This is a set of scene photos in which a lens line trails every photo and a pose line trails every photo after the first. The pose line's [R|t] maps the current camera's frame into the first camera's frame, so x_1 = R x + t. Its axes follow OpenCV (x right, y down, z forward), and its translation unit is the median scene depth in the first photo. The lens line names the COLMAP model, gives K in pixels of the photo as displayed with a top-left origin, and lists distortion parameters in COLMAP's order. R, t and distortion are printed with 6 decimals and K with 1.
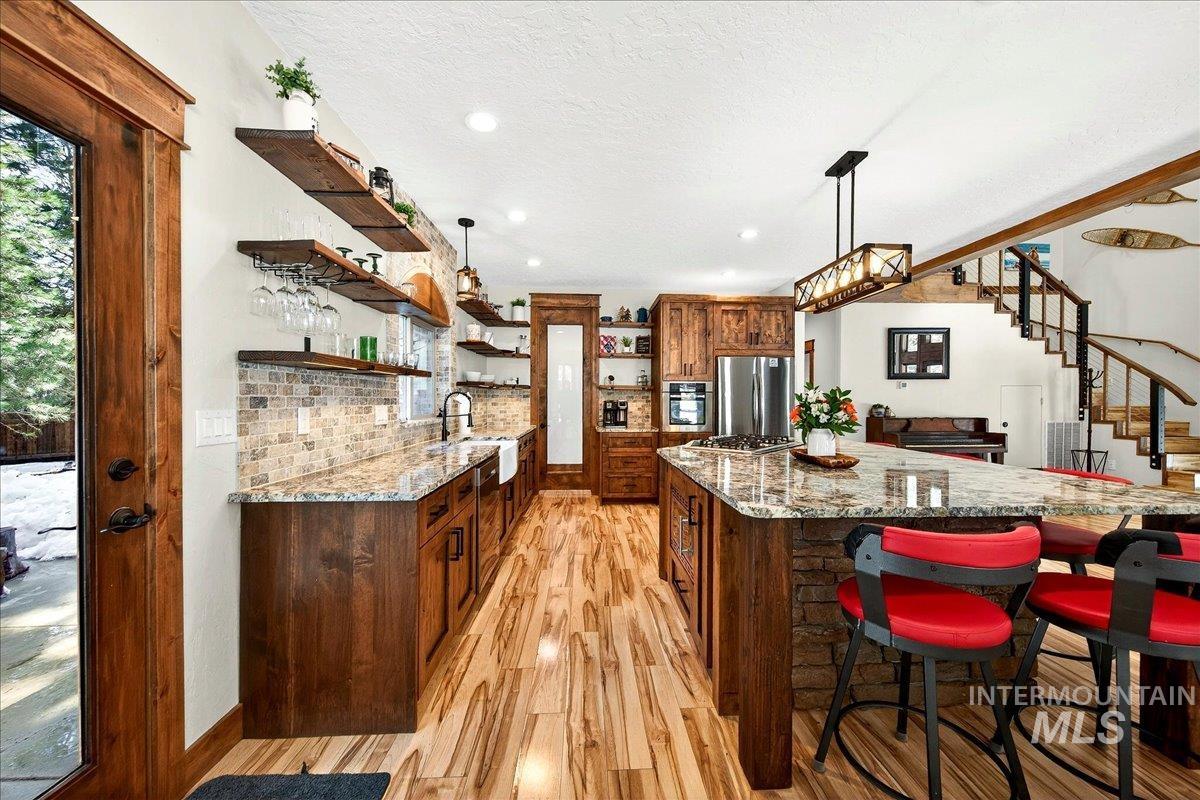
lens RADIAL K [[457.7, 0, 604.5], [0, 457.7, 399.7], [0, 0, 1]] dist [0.001108, 0.000071]
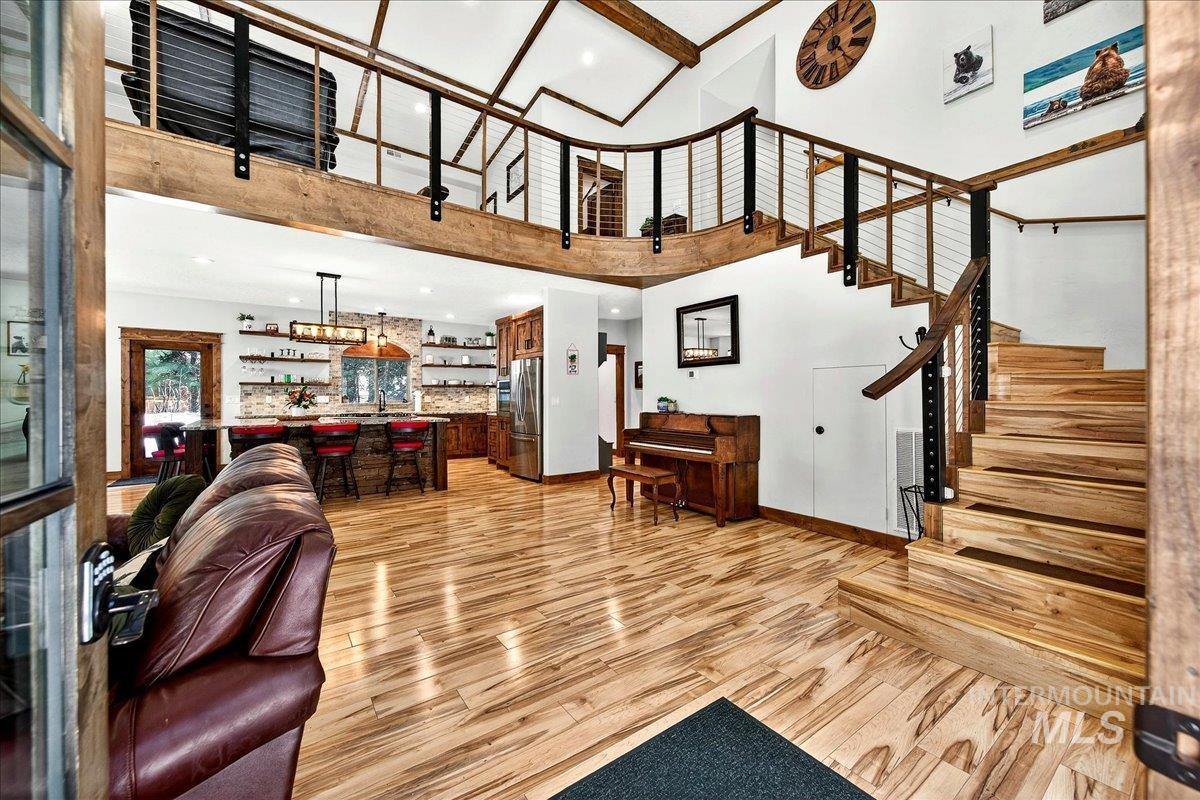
lens RADIAL K [[457.7, 0, 603.4], [0, 457.7, 397.3], [0, 0, 1]] dist [0.001108, 0.000071]
pose [[0.538549, 0.003741, -0.842586, 1.272095], [0.002605, 0.999978, 0.006104, 0.004702], [0.842590, -0.005482, 0.538527, 0.414491]]
